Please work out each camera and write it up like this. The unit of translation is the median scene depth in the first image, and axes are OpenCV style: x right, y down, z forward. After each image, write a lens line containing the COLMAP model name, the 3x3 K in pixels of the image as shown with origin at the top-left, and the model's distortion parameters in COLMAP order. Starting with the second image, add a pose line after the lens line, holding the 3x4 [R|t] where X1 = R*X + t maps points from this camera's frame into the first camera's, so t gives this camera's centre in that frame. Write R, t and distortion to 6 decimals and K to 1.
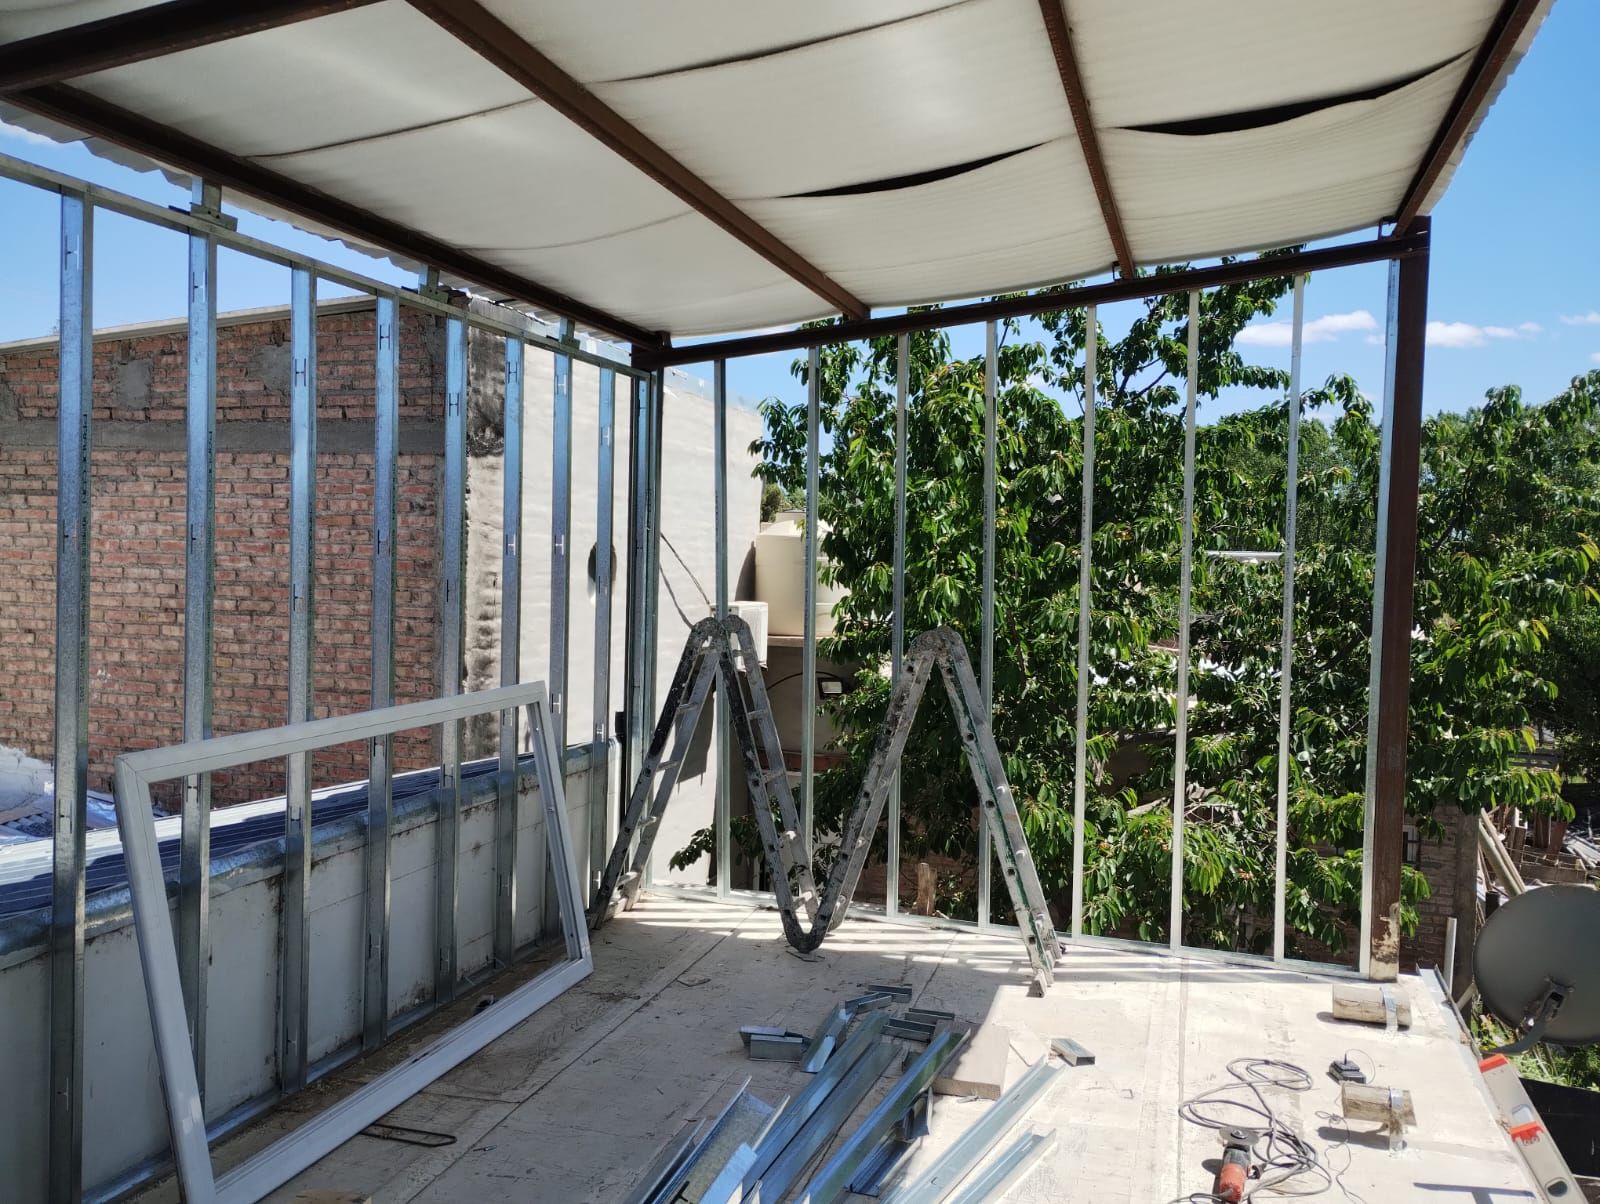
lens RADIAL K [[1315.7, 0, 815.3], [0, 1315.7, 608.8], [0, 0, 1]] dist [0.052513, -0.053307]
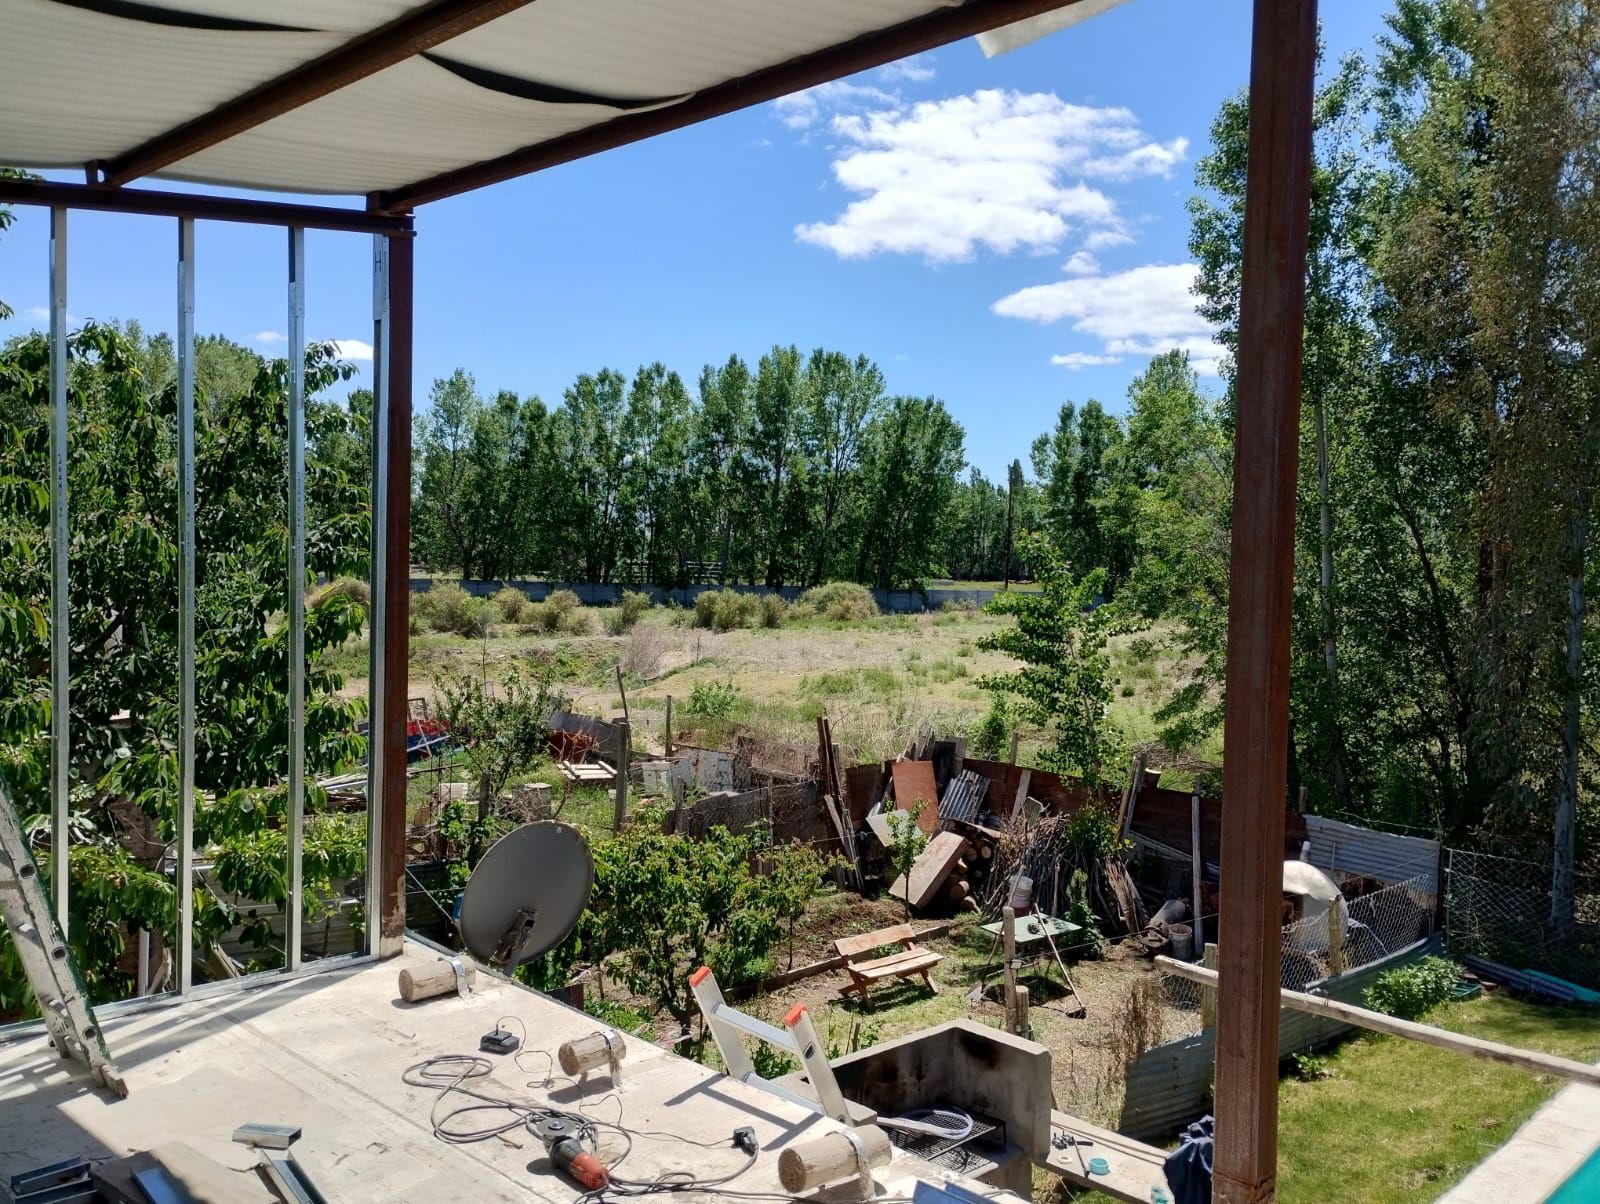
lens RADIAL K [[1315.7, 0, 811.3], [0, 1315.7, 591.1], [0, 0, 1]] dist [0.052513, -0.053307]
pose [[0.439776, -0.033963, 0.897465, -0.326129], [0.022055, 0.999392, 0.027013, -0.015825], [-0.897837, 0.007914, 0.440257, 0.275894]]
